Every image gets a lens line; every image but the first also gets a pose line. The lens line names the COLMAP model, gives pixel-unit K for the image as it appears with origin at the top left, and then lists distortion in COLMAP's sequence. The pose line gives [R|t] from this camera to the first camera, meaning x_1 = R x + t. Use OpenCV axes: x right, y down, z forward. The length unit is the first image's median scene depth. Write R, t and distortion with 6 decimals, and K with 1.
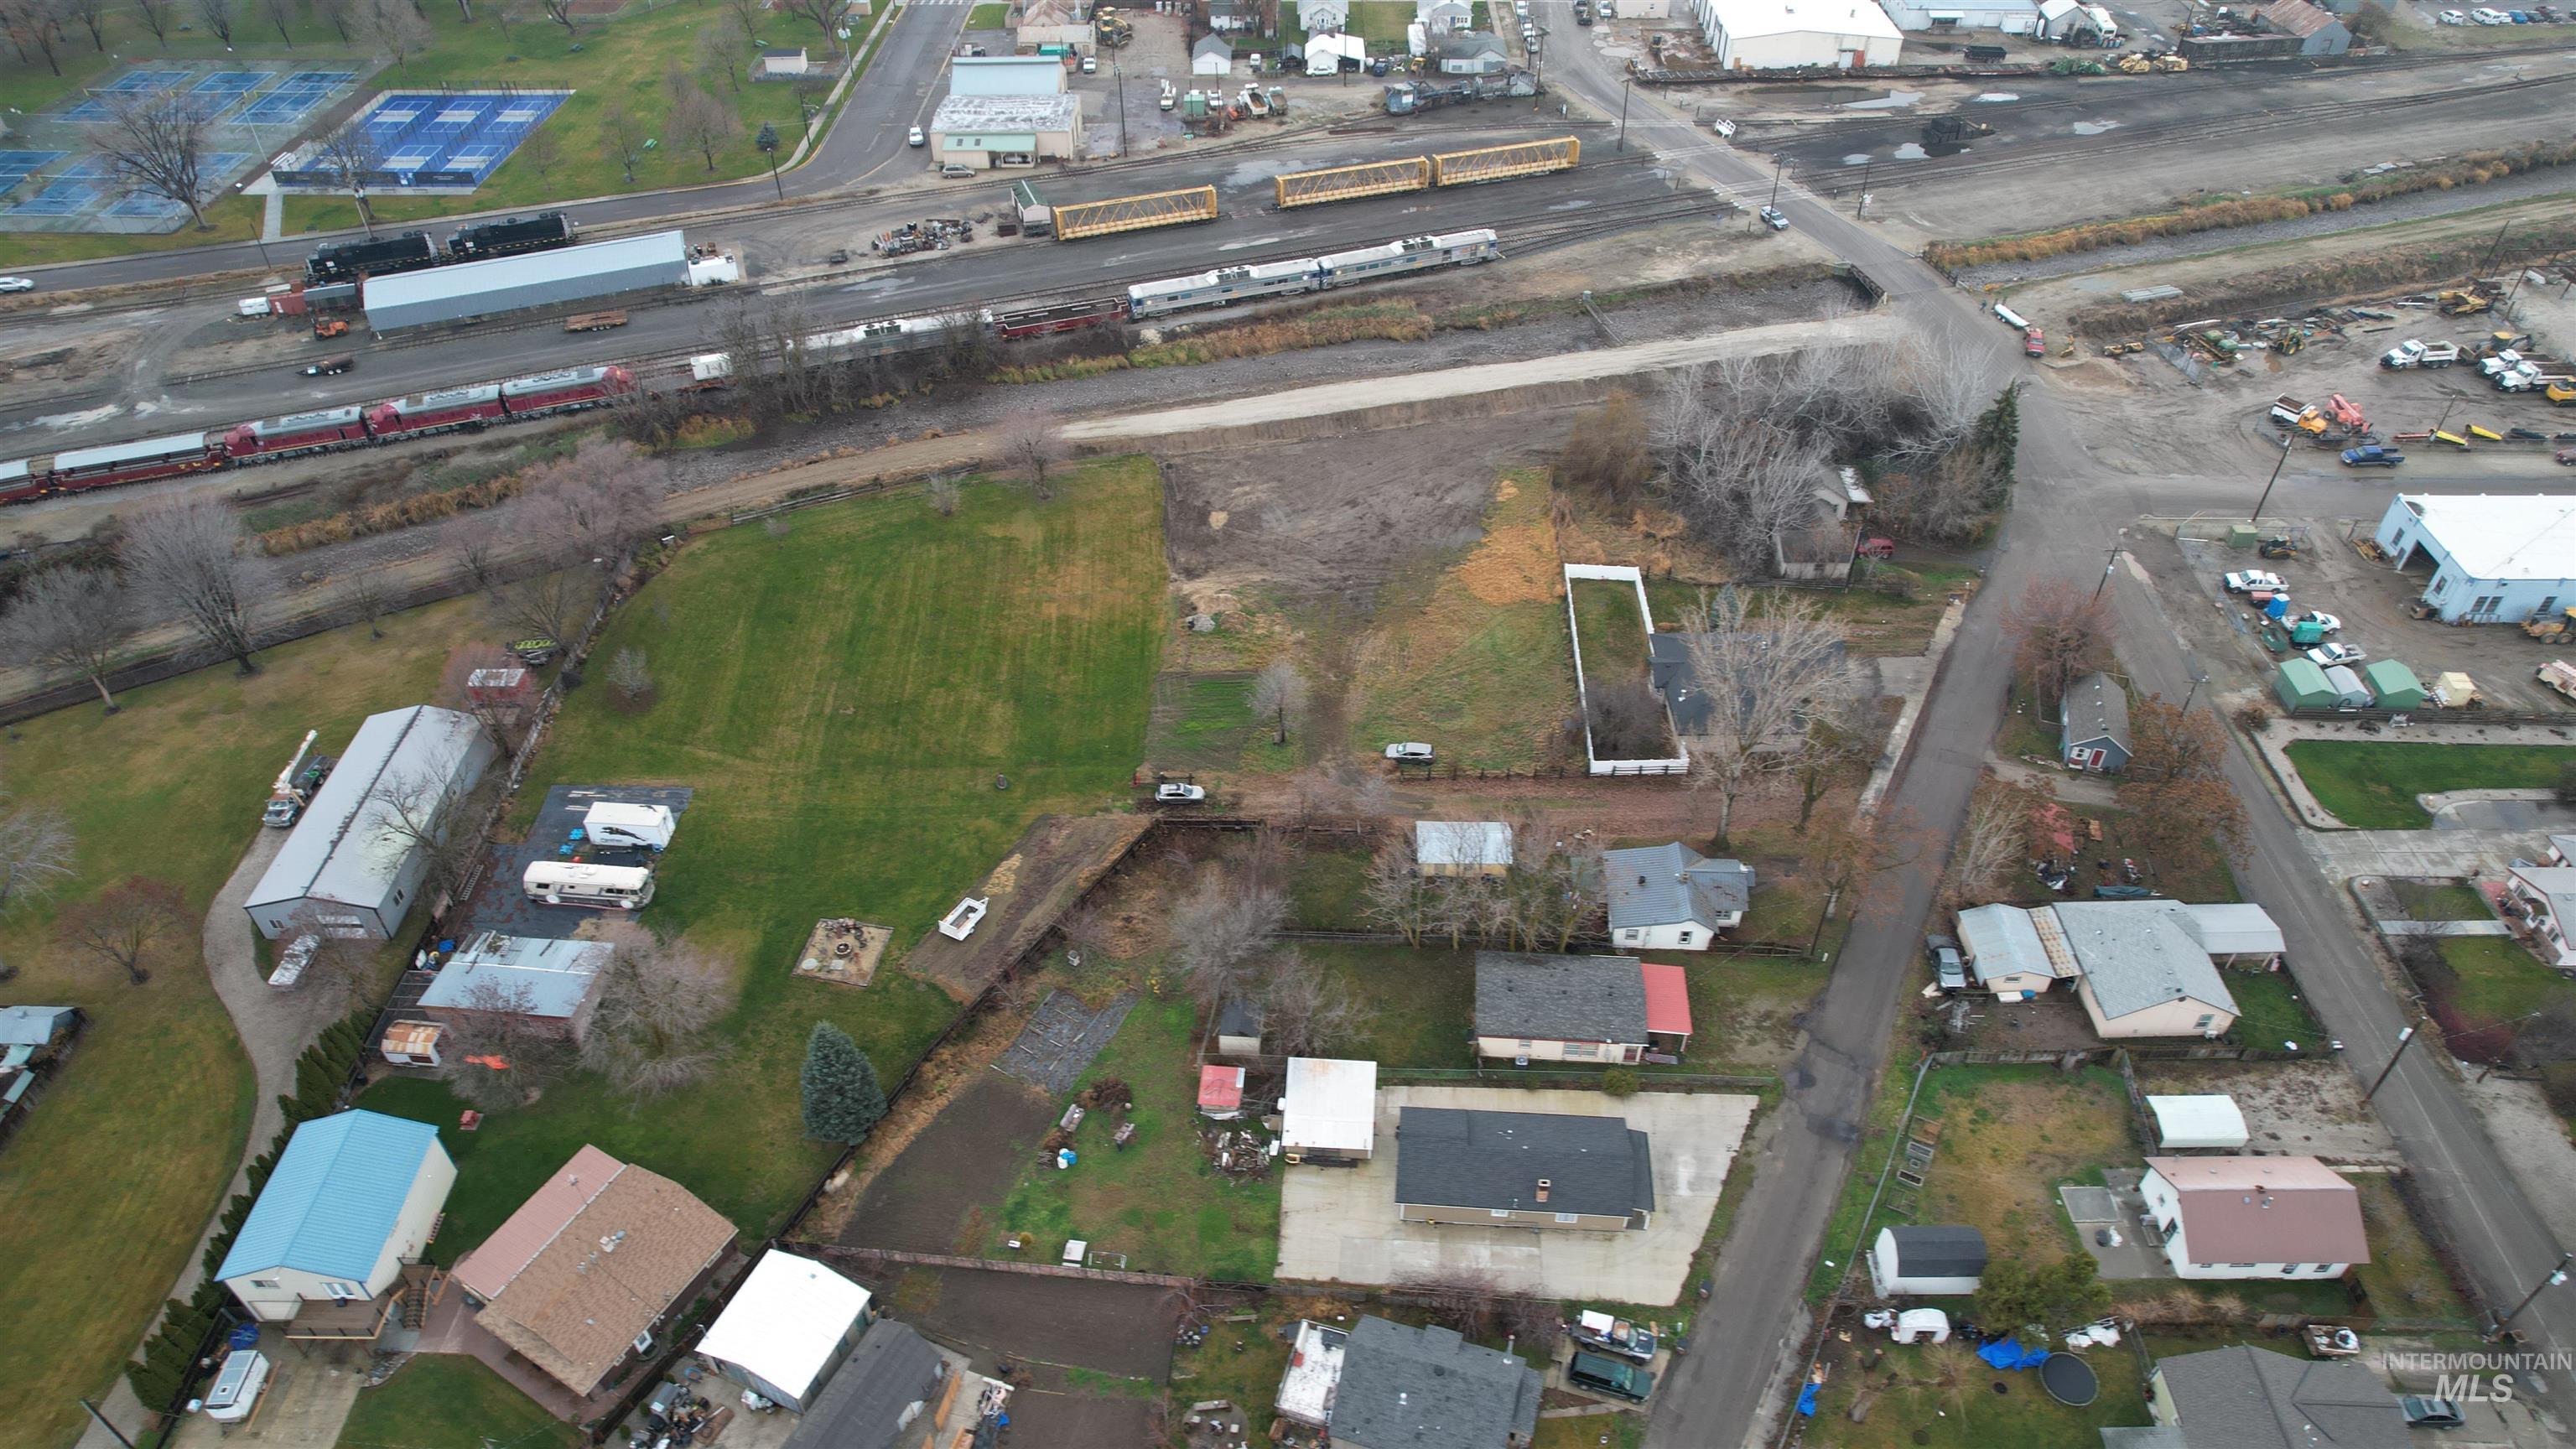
lens RADIAL K [[1639.2, 0, 1289.7], [0, 1639.2, 736.4], [0, 0, 1]] dist [-0.081231, 0.074364]
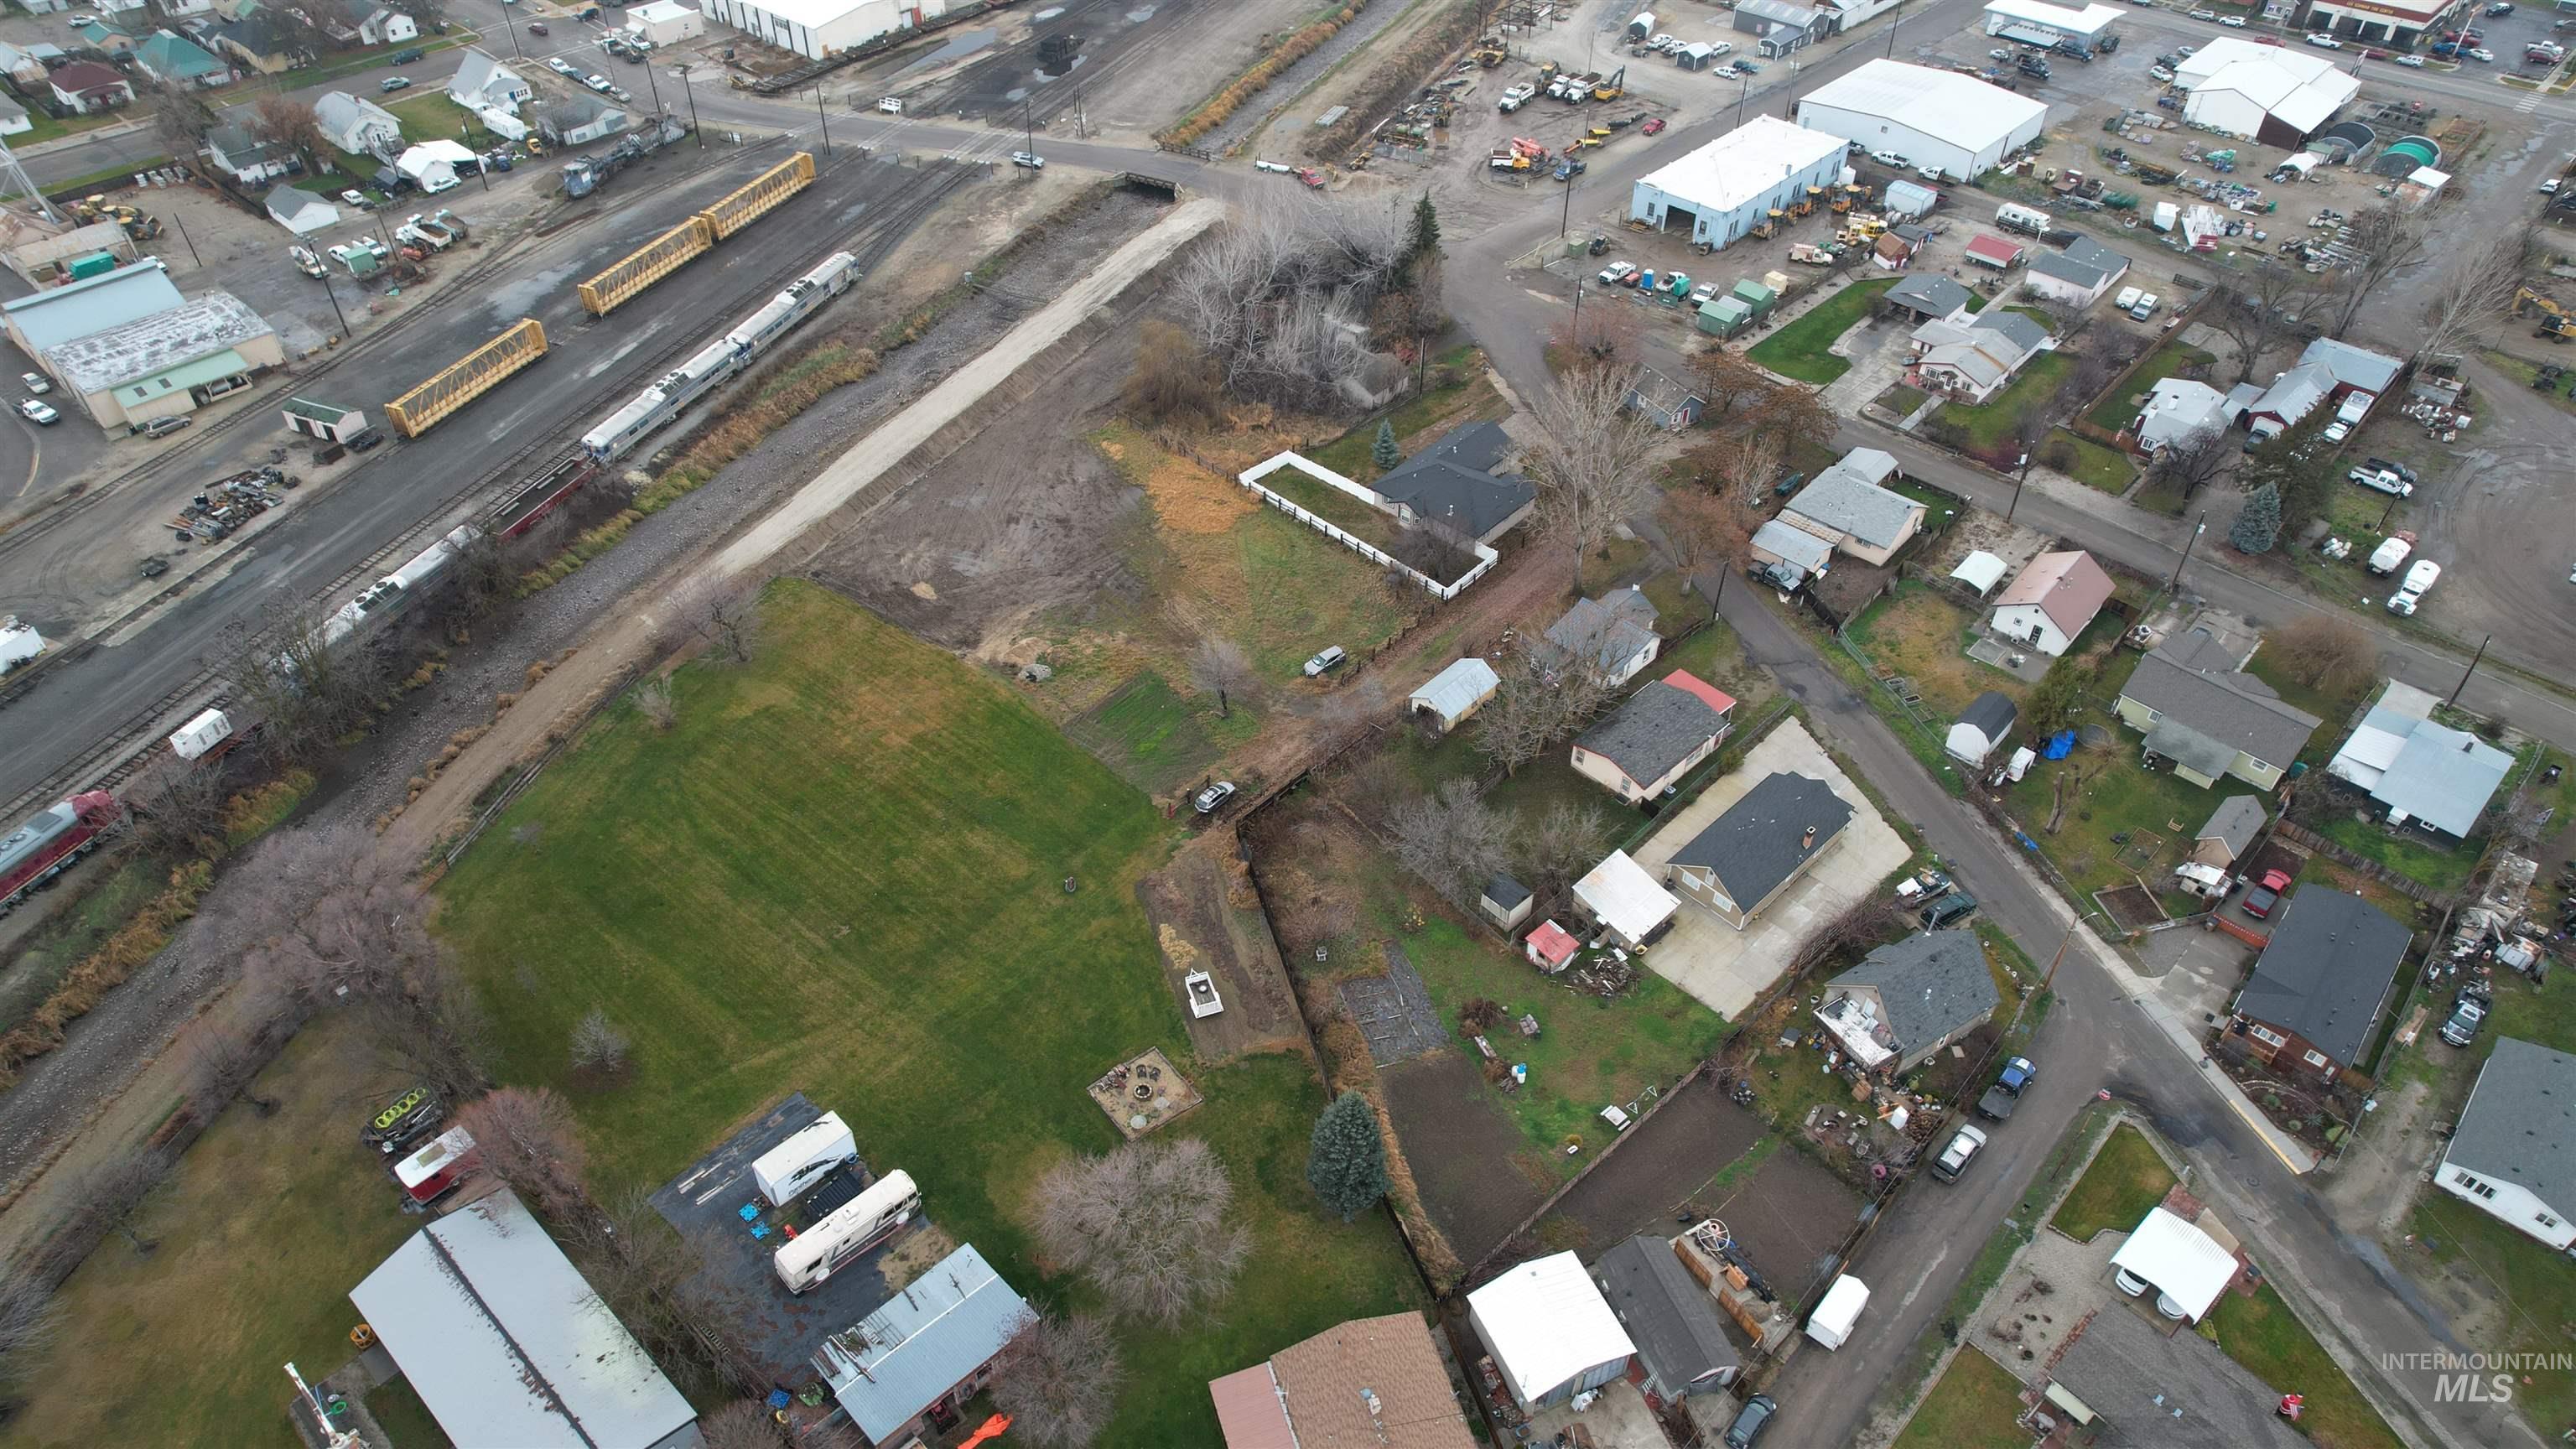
lens RADIAL K [[1637.0, 0, 1281.3], [0, 1637.0, 748.4], [0, 0, 1]] dist [-0.069337, 0.049891]
pose [[0.668209, -0.492413, 0.557697, -0.432776], [0.488174, 0.855875, 0.170776, -0.104370], [-0.561411, 0.158139, 0.812286, 0.119367]]
